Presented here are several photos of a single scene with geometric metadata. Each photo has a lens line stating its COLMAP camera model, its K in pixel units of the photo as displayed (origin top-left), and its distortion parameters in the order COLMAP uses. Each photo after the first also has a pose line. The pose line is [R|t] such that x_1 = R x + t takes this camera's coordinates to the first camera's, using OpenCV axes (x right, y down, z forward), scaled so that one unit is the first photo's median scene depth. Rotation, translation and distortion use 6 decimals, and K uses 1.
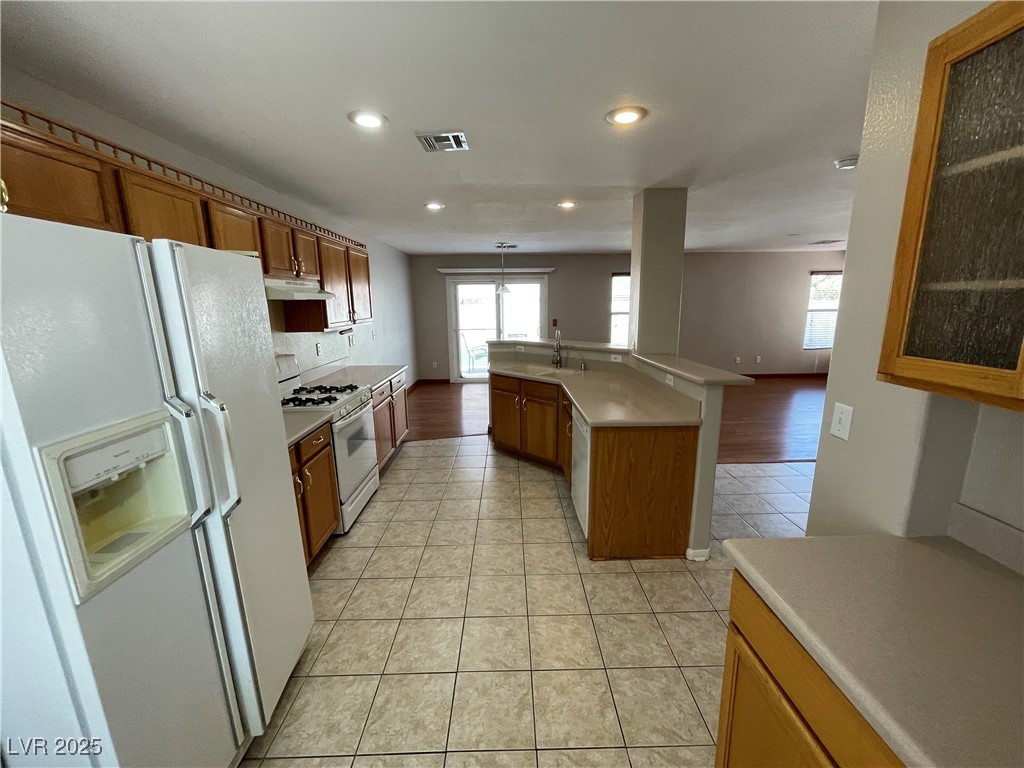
lens RADIAL K [[411.4, 0, 511.0], [0, 411.4, 386.4], [0, 0, 1]] dist [0.000171, 0.000398]
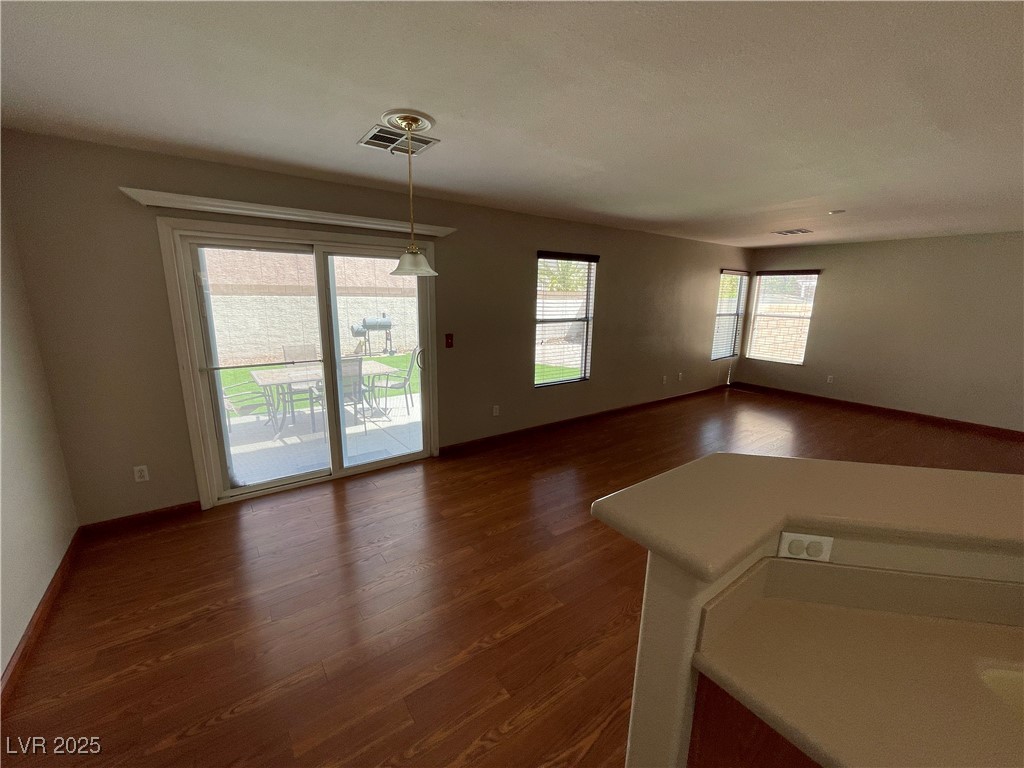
lens RADIAL K [[411.4, 0, 514.4], [0, 411.4, 385.1], [0, 0, 1]] dist [0.000171, 0.000398]
pose [[0.812903, -0.099915, 0.573764, -0.124336], [0.091730, 0.994843, 0.043279, -0.115873], [-0.575129, 0.017450, 0.817876, 0.545396]]
